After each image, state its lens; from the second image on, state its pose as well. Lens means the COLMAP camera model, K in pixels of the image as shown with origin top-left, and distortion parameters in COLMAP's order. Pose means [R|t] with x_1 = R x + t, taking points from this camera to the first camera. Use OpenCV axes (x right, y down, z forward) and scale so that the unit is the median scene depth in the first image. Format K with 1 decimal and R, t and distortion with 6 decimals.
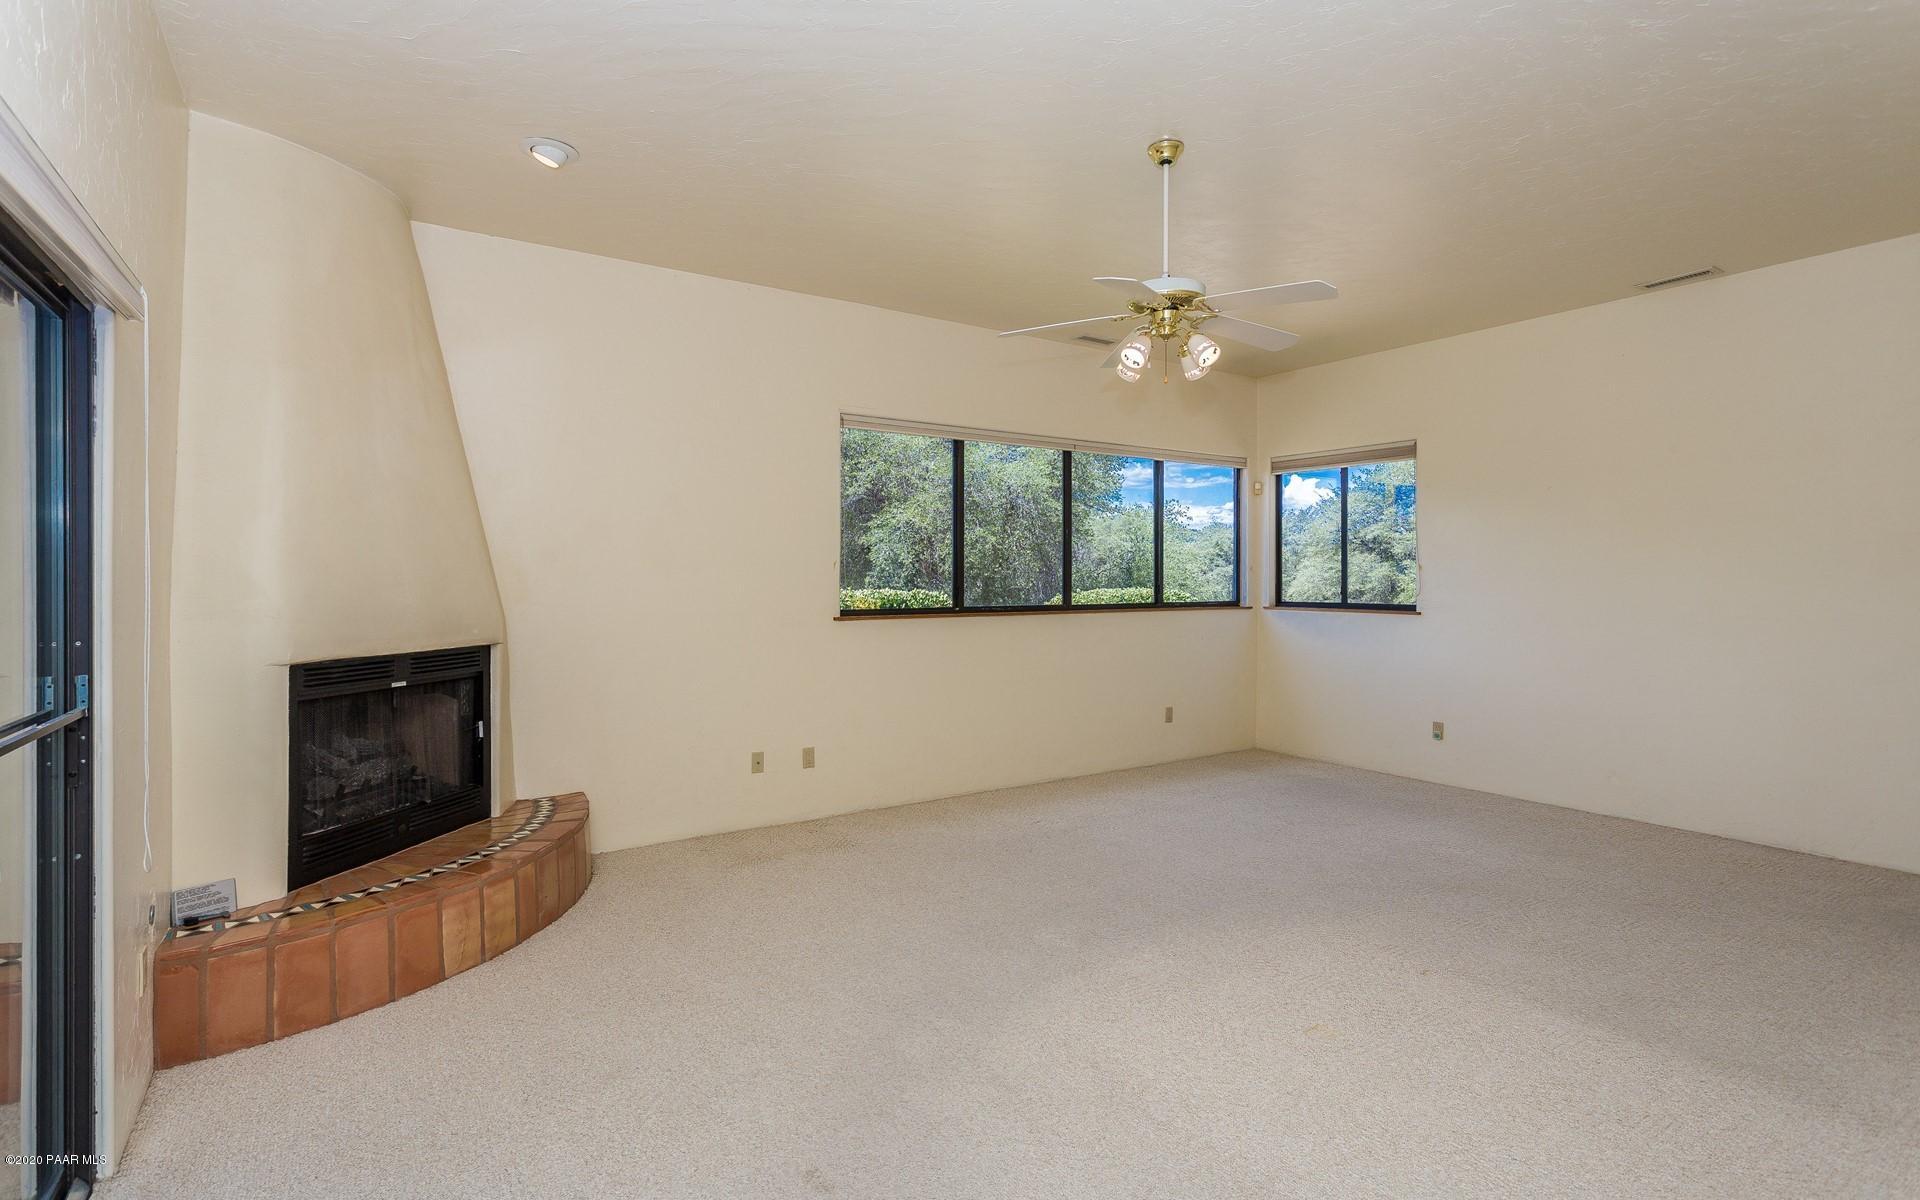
lens RADIAL K [[920.1, 0, 950.1], [0, 920.1, 575.0], [0, 0, 1]] dist [0.001586, 0.000178]
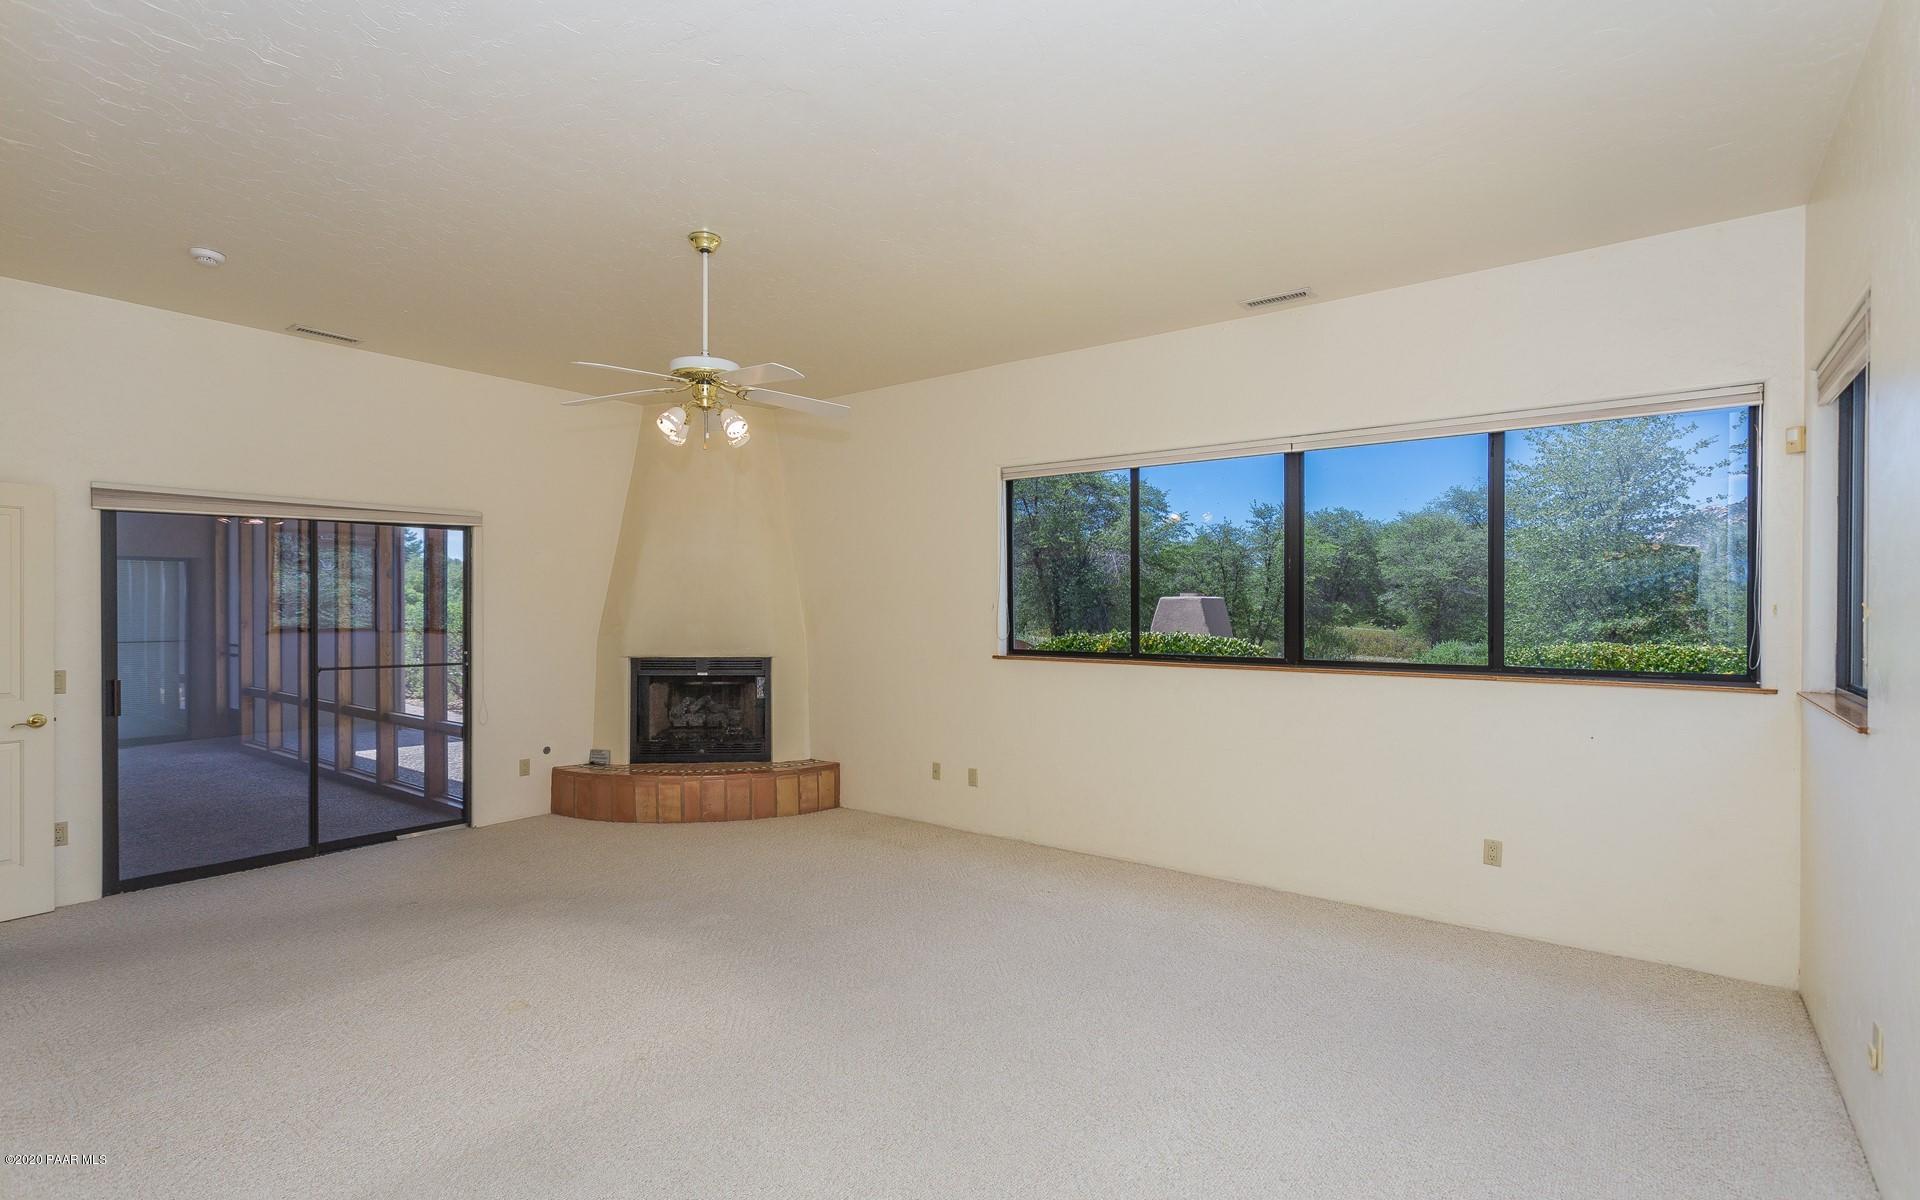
lens RADIAL K [[909.6, 0, 963.7], [0, 909.6, 596.3], [0, 0, 1]] dist [0.002259, 0.000377]
pose [[0.324256, -0.019541, -0.945767, 1.039030], [-0.009630, 0.999667, -0.023956, 0.004187], [0.945920, 0.016876, 0.323960, 0.720409]]
